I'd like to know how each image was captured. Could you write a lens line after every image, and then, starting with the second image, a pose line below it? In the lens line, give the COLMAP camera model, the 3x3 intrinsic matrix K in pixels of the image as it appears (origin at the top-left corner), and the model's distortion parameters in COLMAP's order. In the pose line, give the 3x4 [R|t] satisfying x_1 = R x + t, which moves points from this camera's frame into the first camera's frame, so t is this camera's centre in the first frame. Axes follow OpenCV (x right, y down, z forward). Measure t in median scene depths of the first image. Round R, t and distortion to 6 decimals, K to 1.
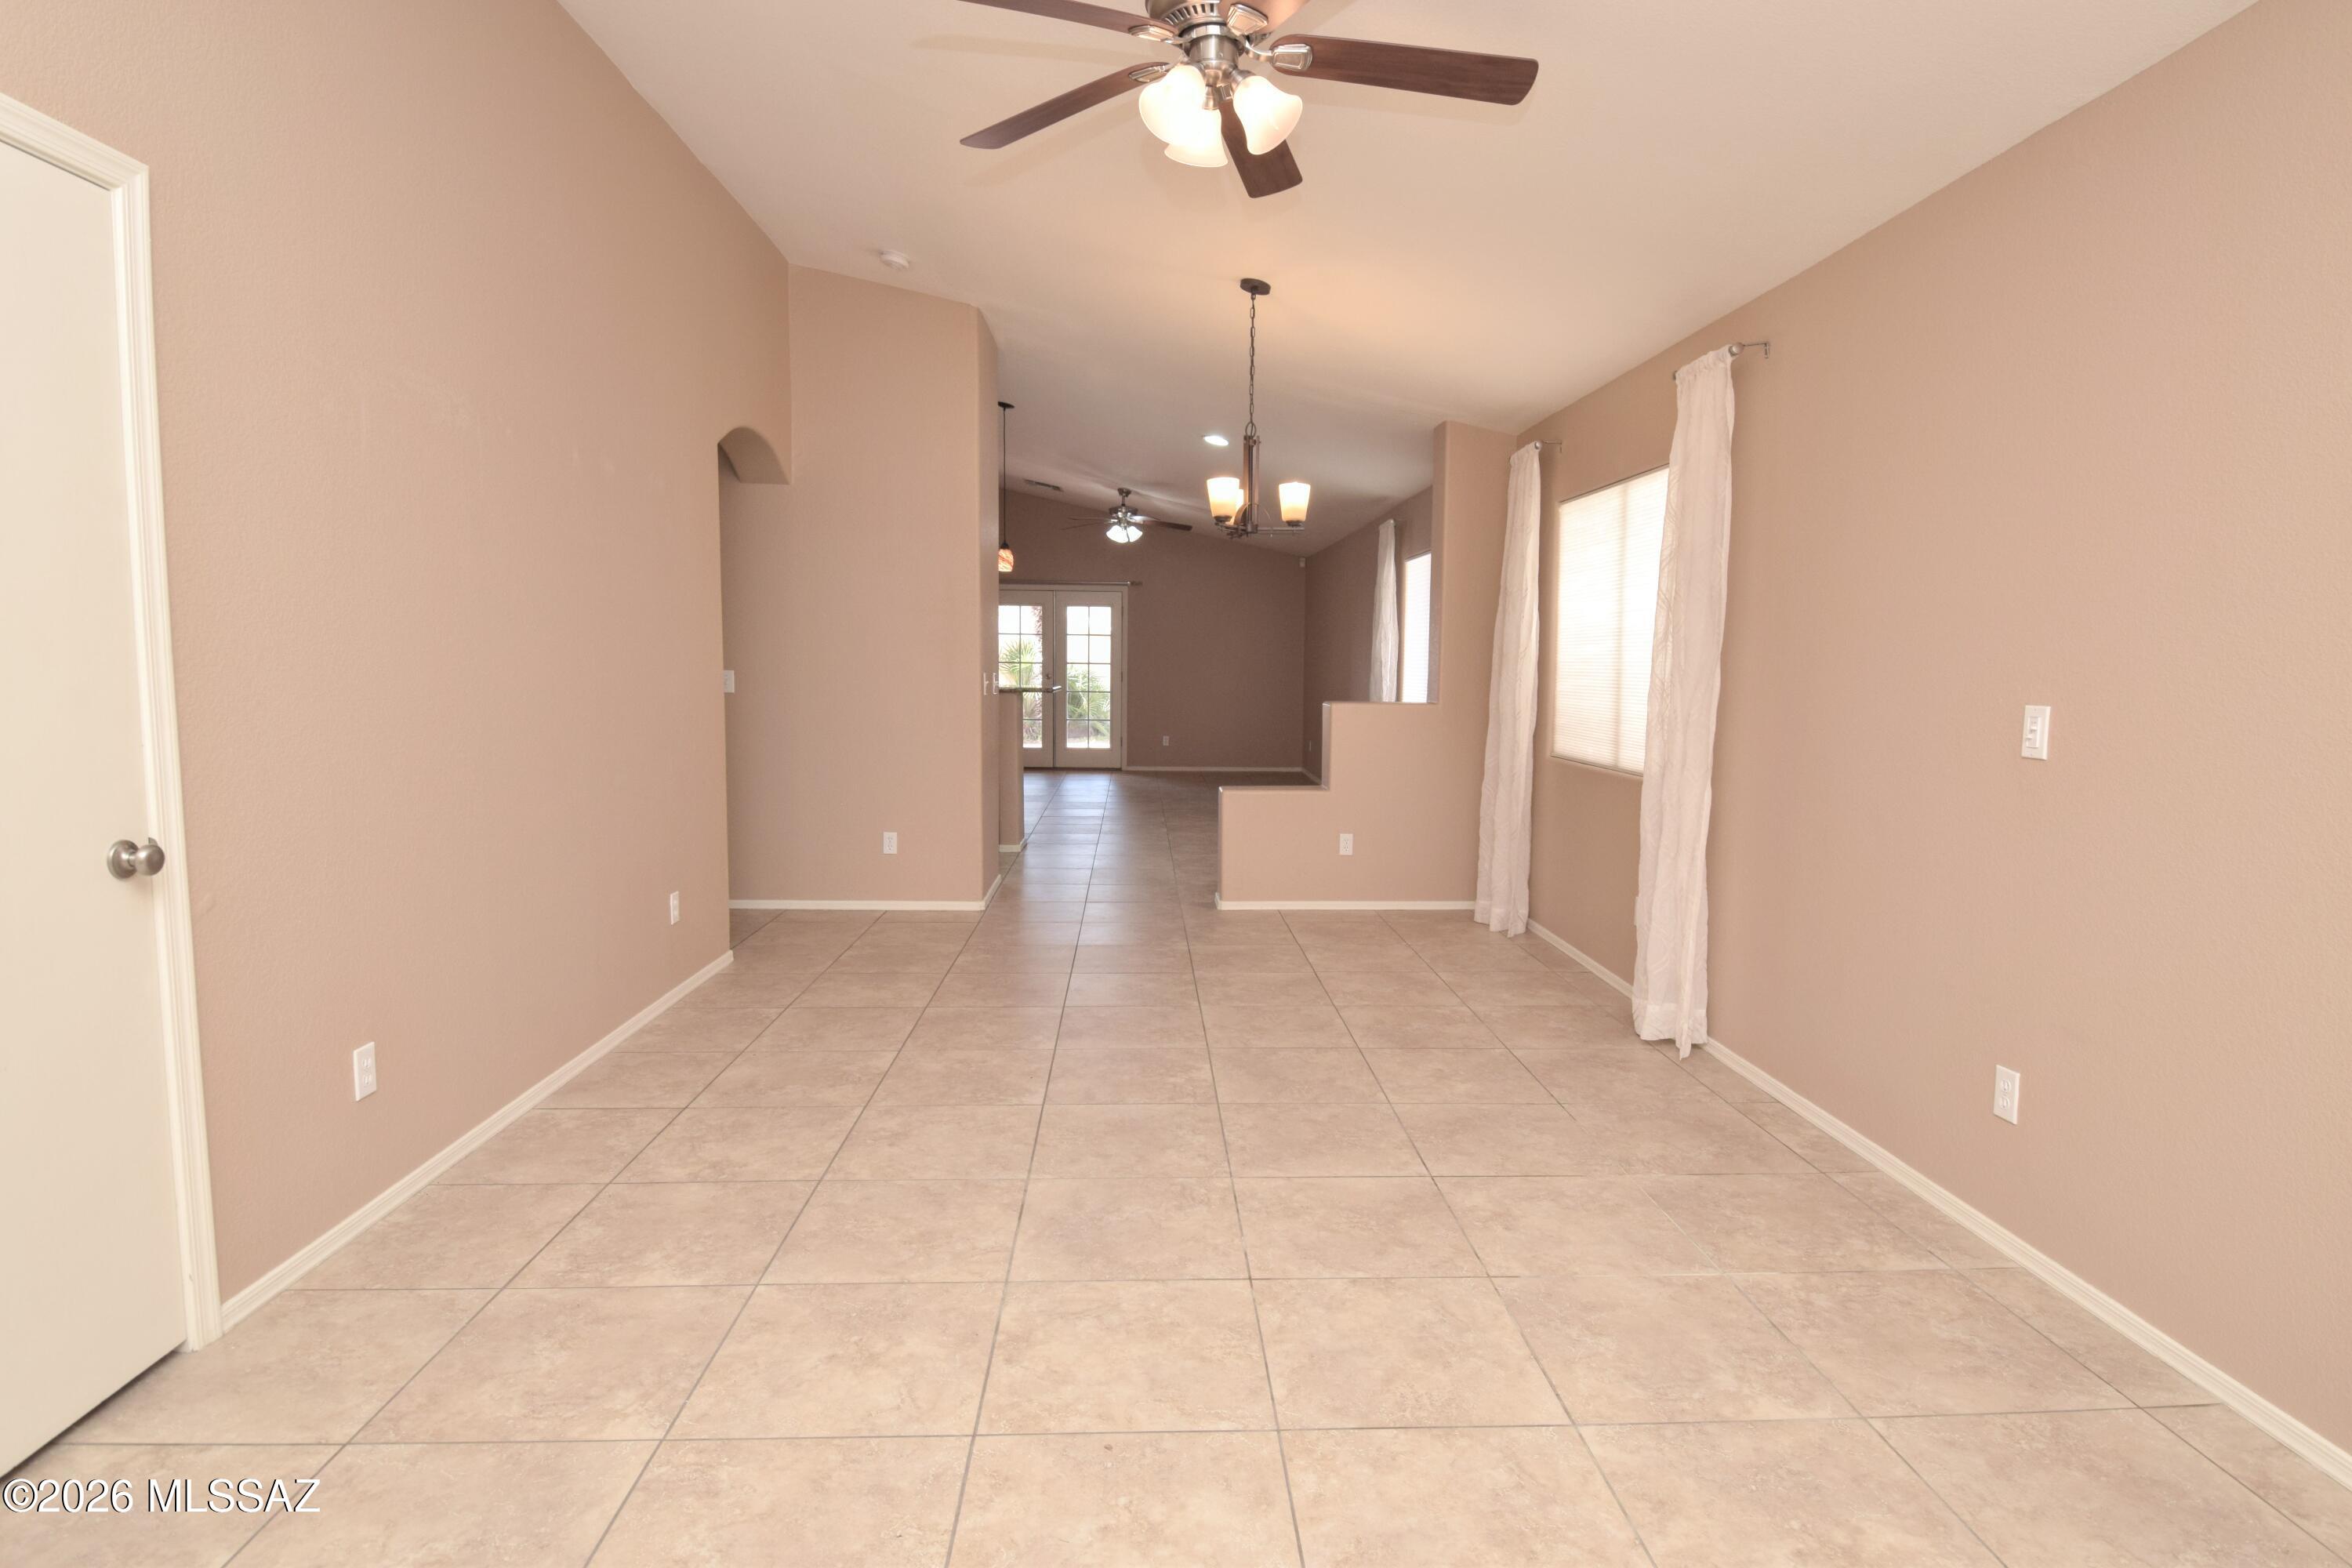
lens RADIAL K [[1201.9, 0, 1210.7], [0, 1201.9, 763.9], [0, 0, 1]] dist [0.020751, -0.026799]
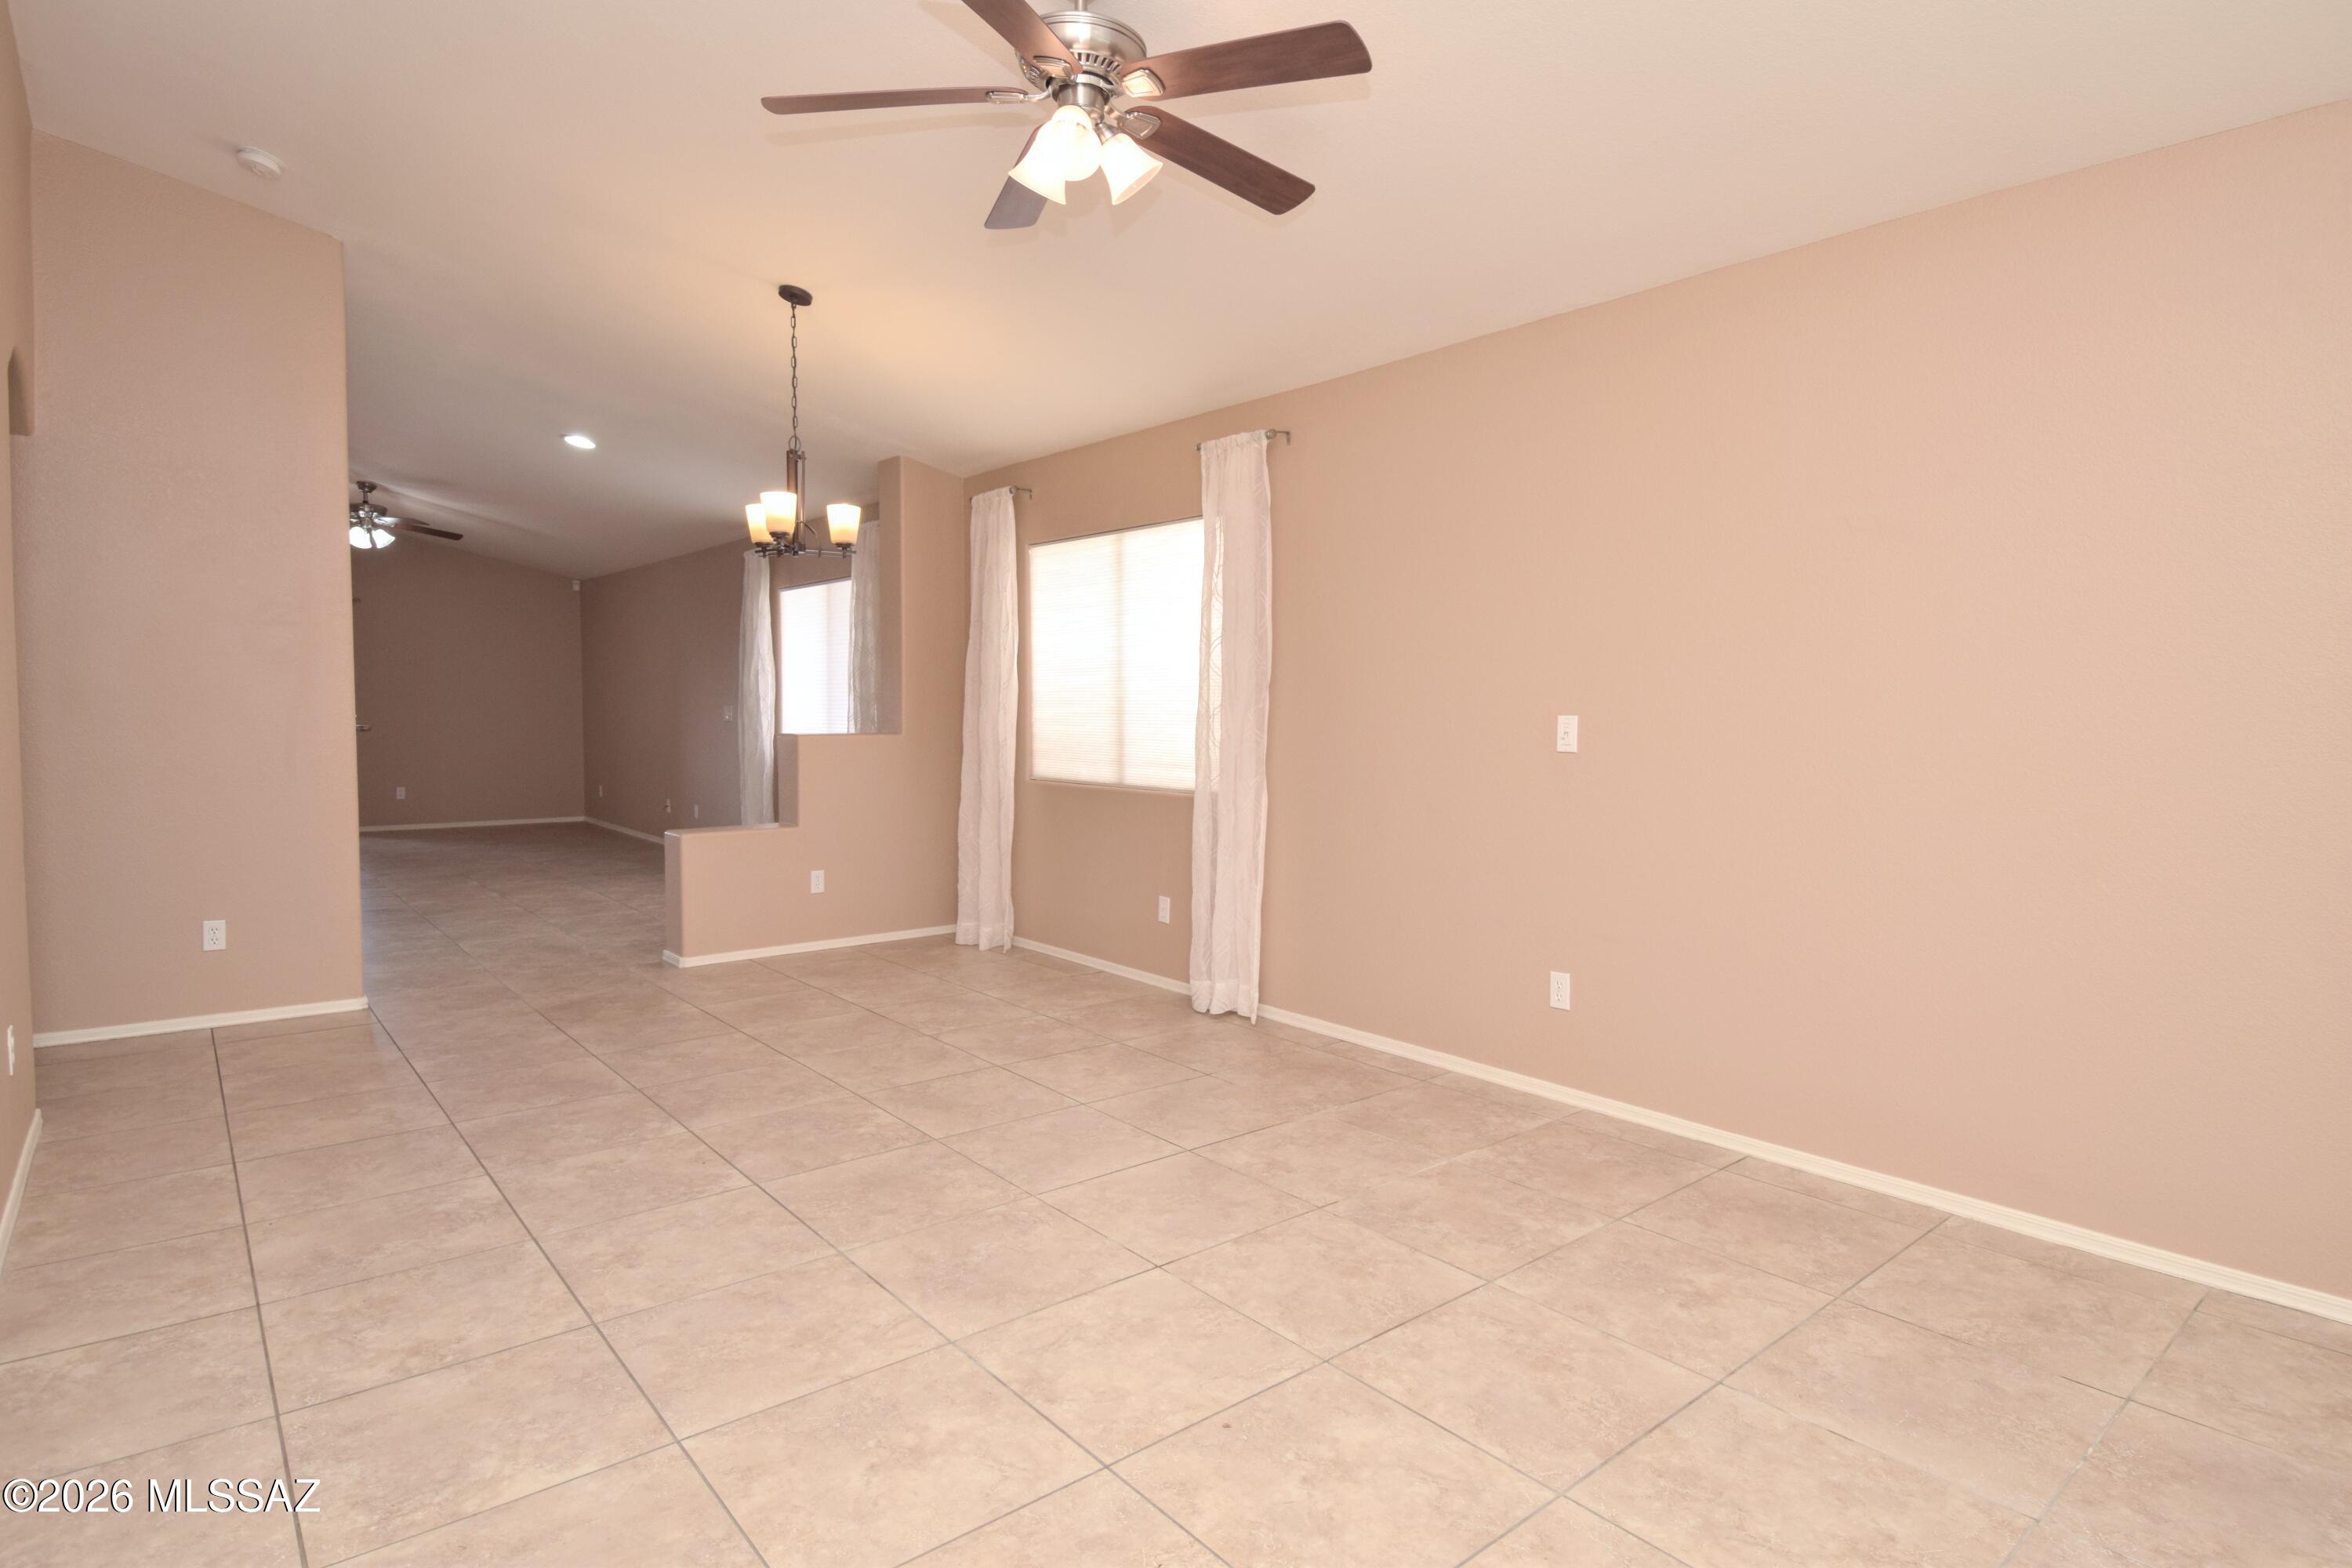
lens RADIAL K [[1201.9, 0, 1186.7], [0, 1201.9, 763.7], [0, 0, 1]] dist [0.020751, -0.026799]
pose [[0.800826, -0.032325, 0.598025, -0.398366], [0.051950, 0.998528, -0.015594, 0.005966], [-0.596640, 0.043555, 0.801326, 0.090125]]
